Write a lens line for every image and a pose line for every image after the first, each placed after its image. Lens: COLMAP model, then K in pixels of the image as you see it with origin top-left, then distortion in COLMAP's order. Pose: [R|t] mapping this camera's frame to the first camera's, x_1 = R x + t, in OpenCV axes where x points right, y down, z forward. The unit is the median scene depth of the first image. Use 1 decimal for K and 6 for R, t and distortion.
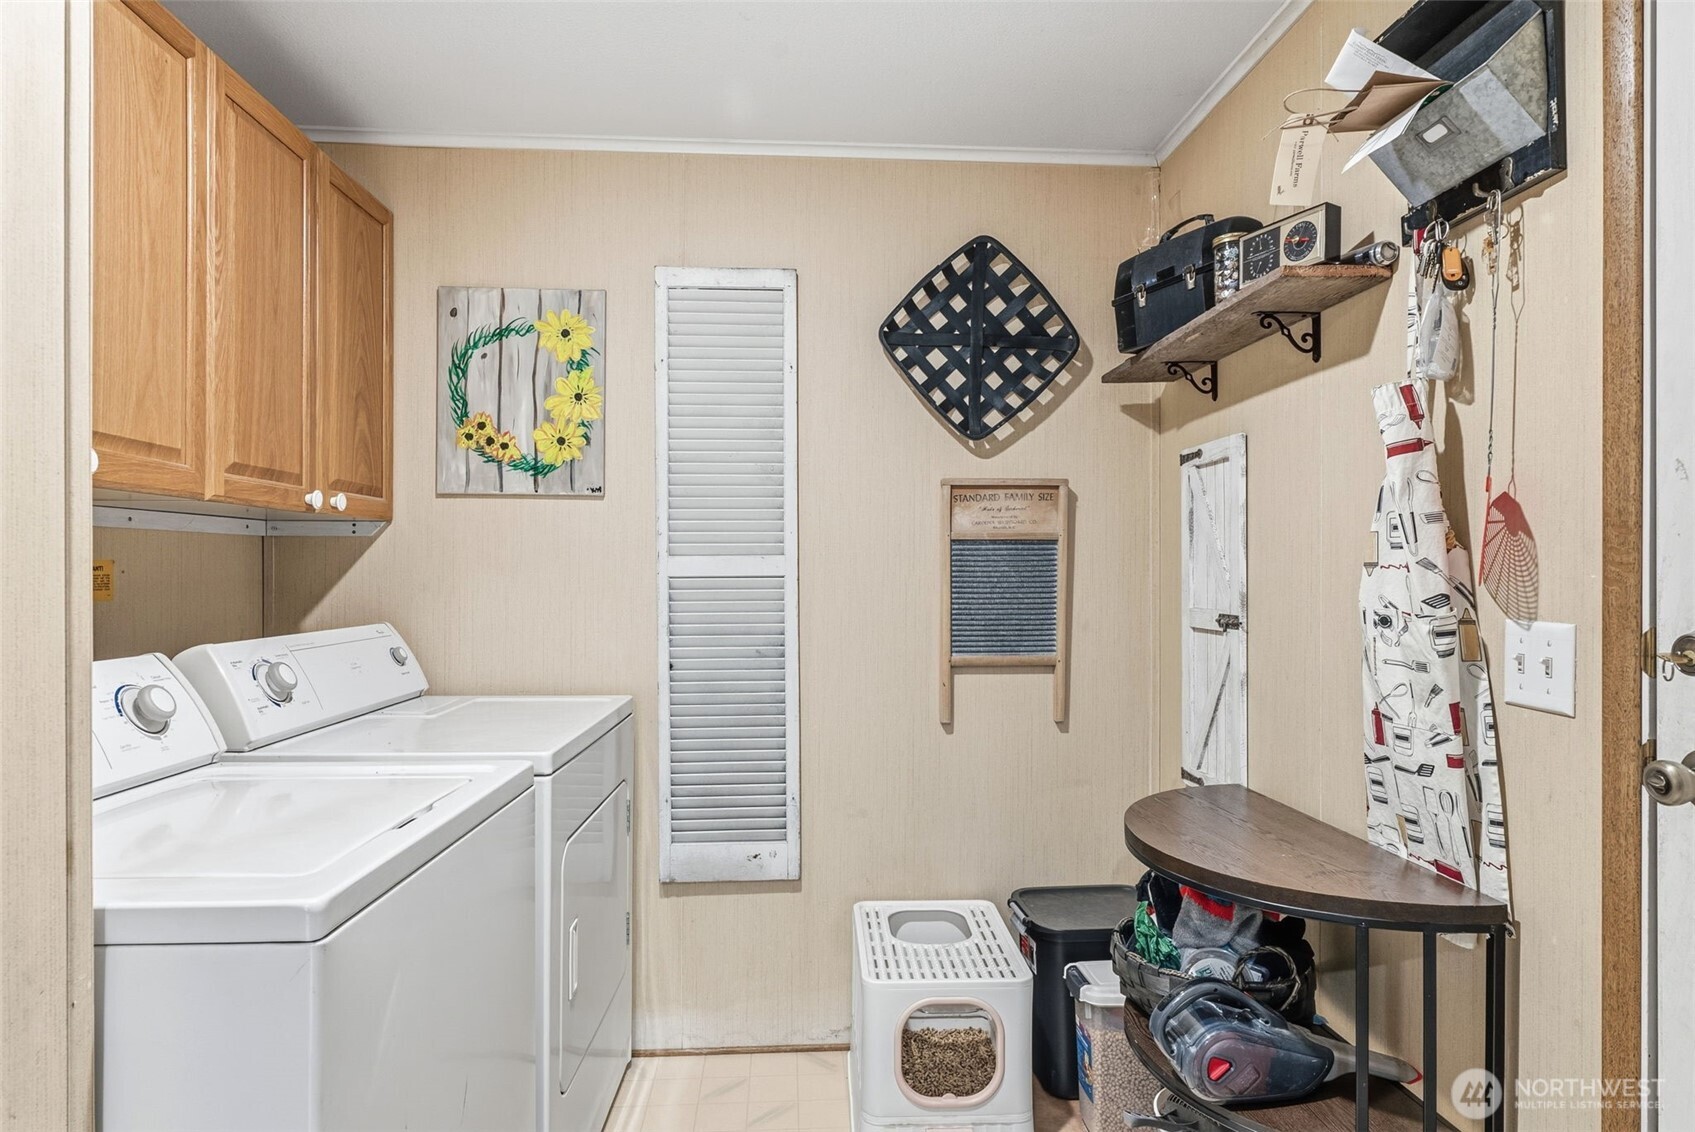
lens RADIAL K [[770.0, 0, 847.5], [0, 770.0, 566.0], [0, 0, 1]] dist [-0.011601, 0.000662]
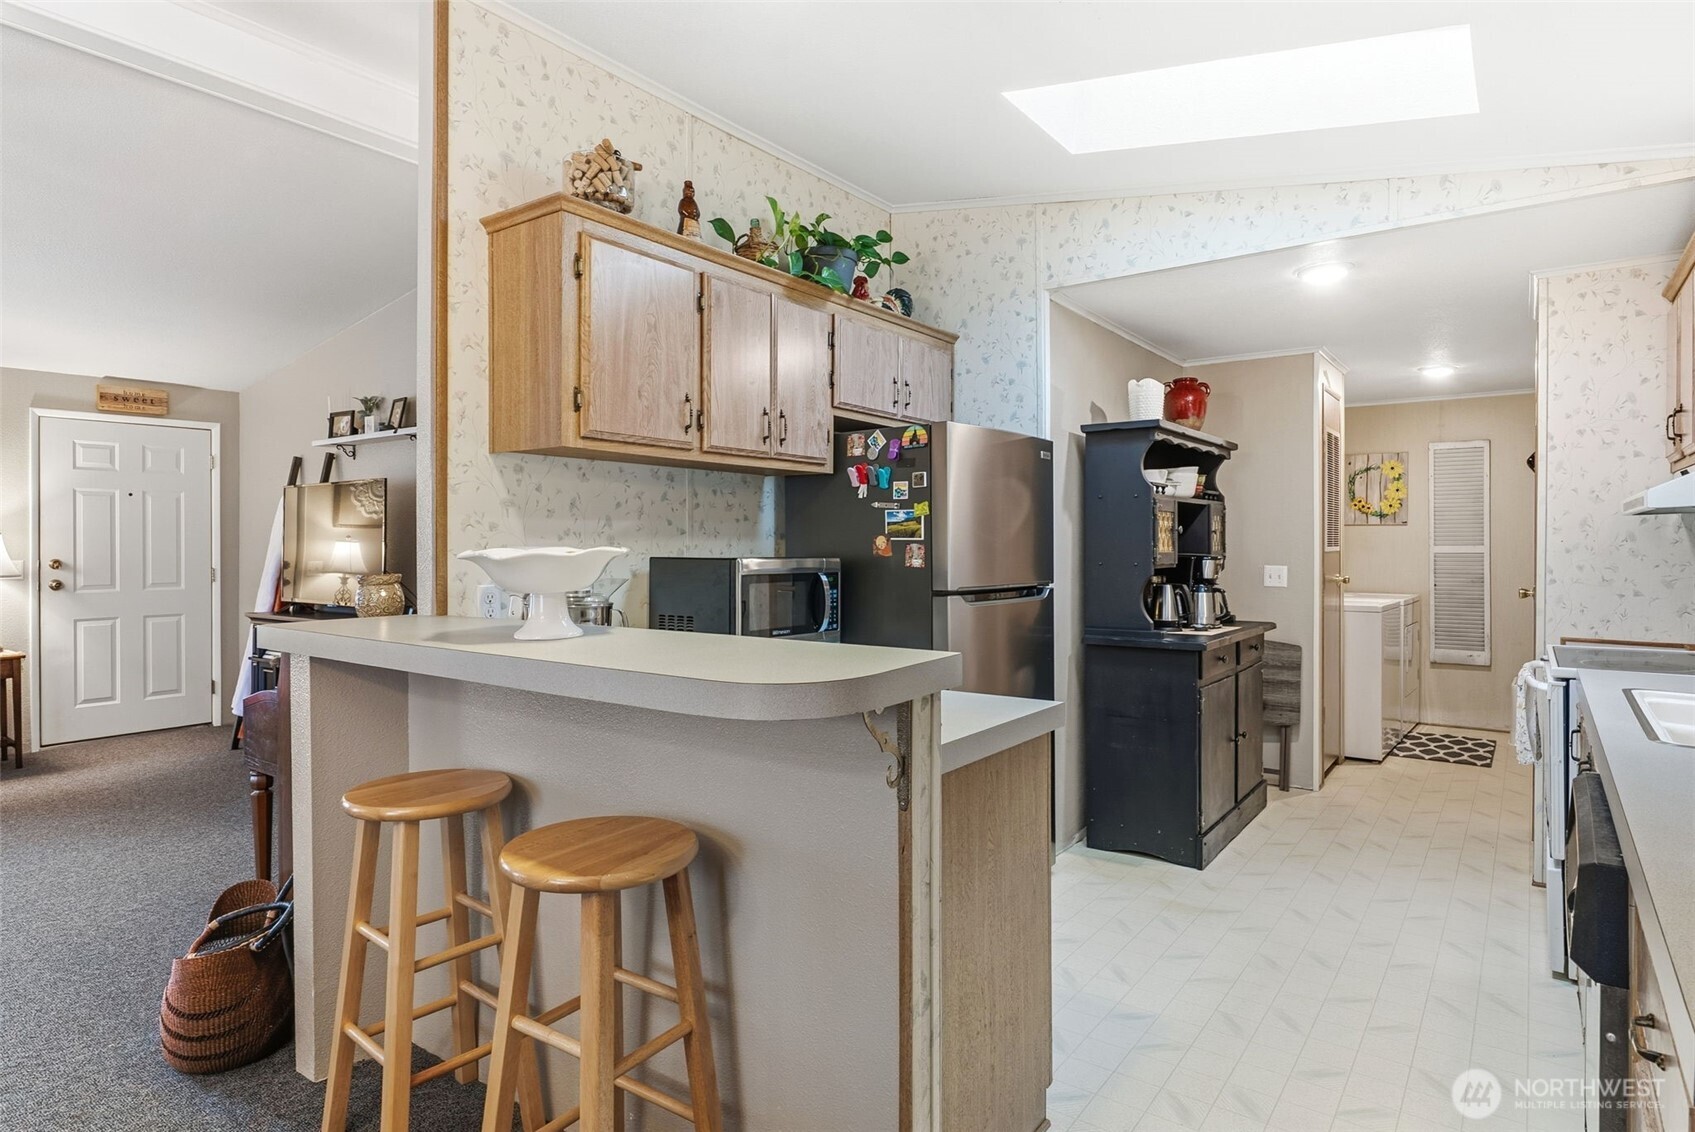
lens RADIAL K [[926.0, 0, 851.2], [0, 926.0, 546.5], [0, 0, 1]] dist [-0.003422, -0.000242]
pose [[0.777306, 0.001313, -0.629121, 0.237315], [0.000174, 0.999997, 0.002303, -0.017844], [0.629123, -0.001900, 0.777304, -2.971537]]
